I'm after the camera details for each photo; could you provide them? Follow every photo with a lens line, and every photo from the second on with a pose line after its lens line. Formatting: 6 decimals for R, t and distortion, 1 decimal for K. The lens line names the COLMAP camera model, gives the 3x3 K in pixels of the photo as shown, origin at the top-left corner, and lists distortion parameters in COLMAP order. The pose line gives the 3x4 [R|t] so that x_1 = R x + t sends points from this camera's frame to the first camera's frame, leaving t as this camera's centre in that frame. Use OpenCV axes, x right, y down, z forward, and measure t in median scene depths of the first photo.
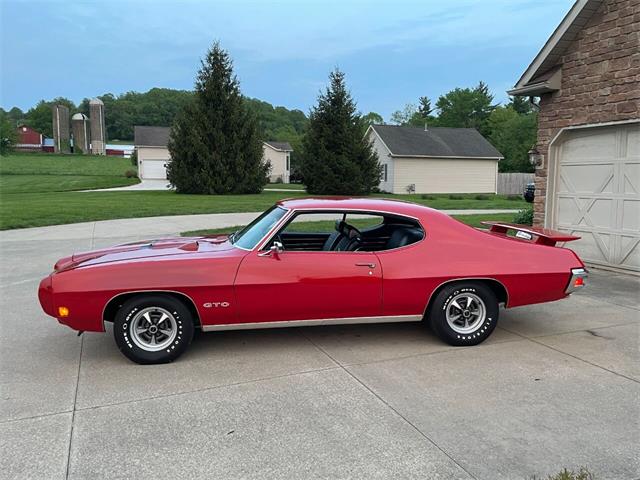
lens RADIAL K [[515.5, 0, 320.8], [0, 515.5, 242.6], [0, 0, 1]] dist [0.098204, -0.133386]
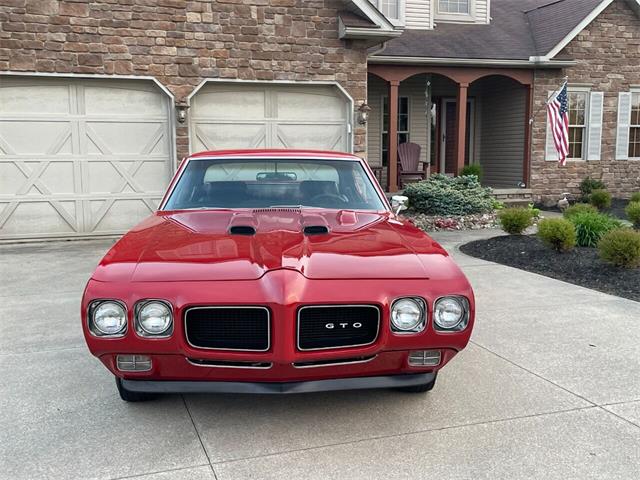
lens RADIAL K [[682.1, 0, 307.4], [0, 682.1, 238.3], [0, 0, 1]] dist [0.104526, -0.155429]
pose [[0.071729, -0.127109, 0.989292, -0.599125], [0.127096, 0.984926, 0.117333, -0.041063], [-0.989293, 0.117318, 0.086803, 0.525633]]
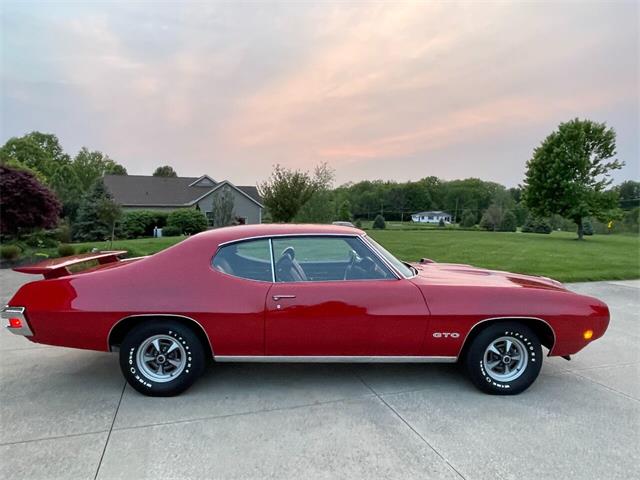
lens RADIAL K [[441.0, 0, 322.5], [0, 441.0, 240.6], [0, 0, 1]] dist [0.000038, -0.002274]
pose [[-0.997602, -0.017060, 0.067078, -0.040614], [-0.004056, 0.981891, 0.189402, -0.126748], [-0.069095, 0.188676, -0.979606, 1.078015]]
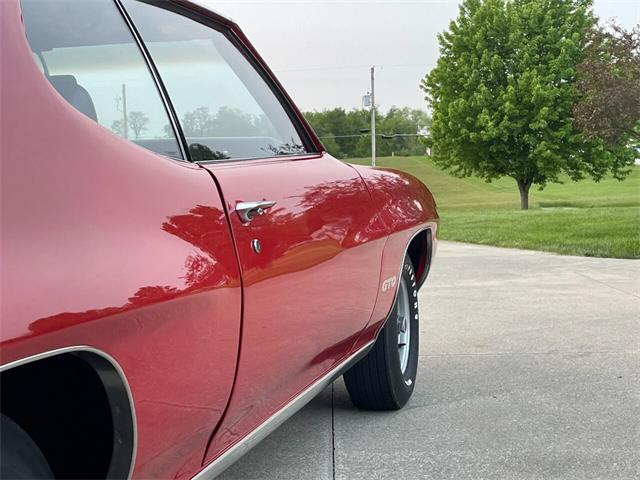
lens RADIAL K [[982.3, 0, 319.9], [0, 982.3, 240.0], [0, 0, 1]] dist [0.024845, 0.021413]
pose [[-0.393084, 0.074527, -0.916477, 0.220271], [-0.085560, 0.989421, 0.117156, -0.025106], [0.915513, 0.124466, -0.382549, 0.810560]]
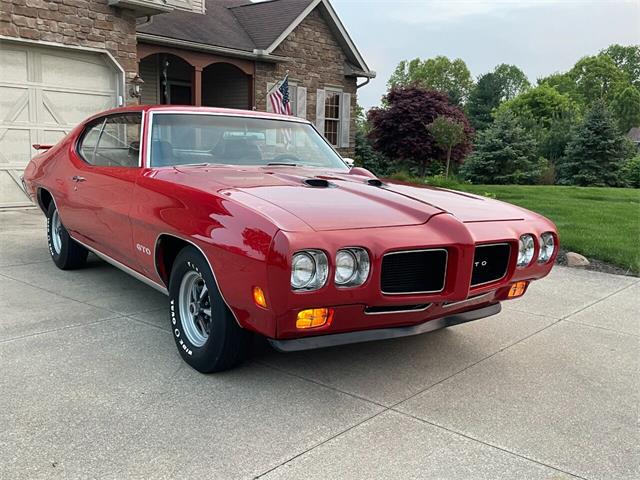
lens RADIAL K [[643.6, 0, 321.4], [0, 643.6, 241.9], [0, 0, 1]] dist [0.107060, -0.168370]
pose [[-0.459340, -0.146607, 0.876078, -0.534104], [0.077720, 0.975869, 0.204056, -0.046495], [-0.884854, 0.161820, -0.436861, 0.773801]]
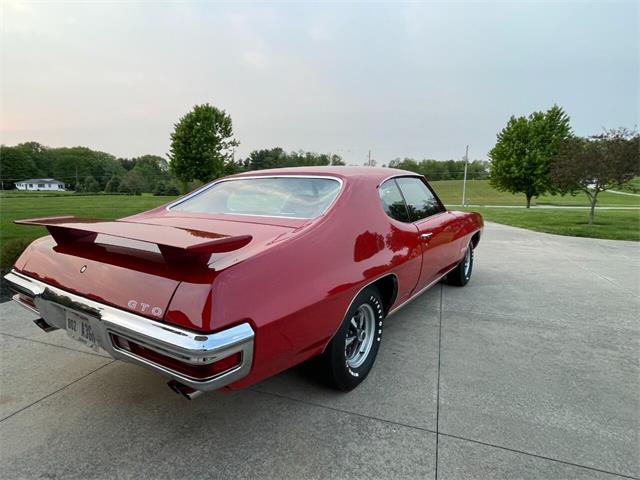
lens RADIAL K [[364.0, 0, 324.7], [0, 364.0, 238.7], [0, 0, 1]] dist [-0.002369, -0.001070]
pose [[-0.654257, 0.108490, -0.748451, 0.320561], [-0.101983, 0.967961, 0.229457, -0.066416], [0.749365, 0.226453, -0.622231, 0.843453]]
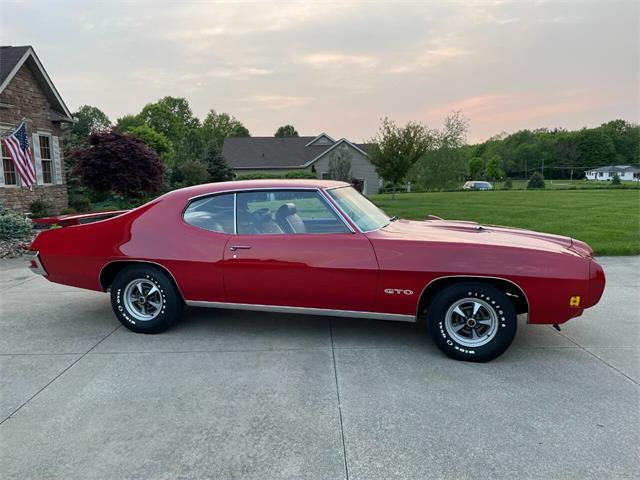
lens RADIAL K [[491.0, 0, 316.4], [0, 491.0, 238.7], [0, 0, 1]] dist [0.099136, -0.133249]
pose [[-0.932207, -0.039330, 0.359783, -0.212203], [0.054955, 0.967170, 0.248118, -0.122013], [-0.357730, 0.251069, -0.899441, 1.093483]]
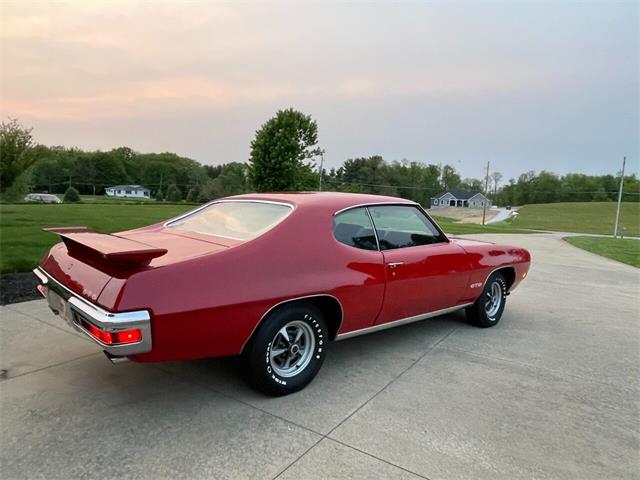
lens RADIAL K [[441.0, 0, 322.5], [0, 441.0, 240.6], [0, 0, 1]] dist [0.000038, -0.002274]
pose [[-0.819319, 0.024509, -0.572813, 0.296559], [-0.112539, 0.972775, 0.202592, -0.097202], [0.562184, 0.230451, -0.794255, 0.979774]]
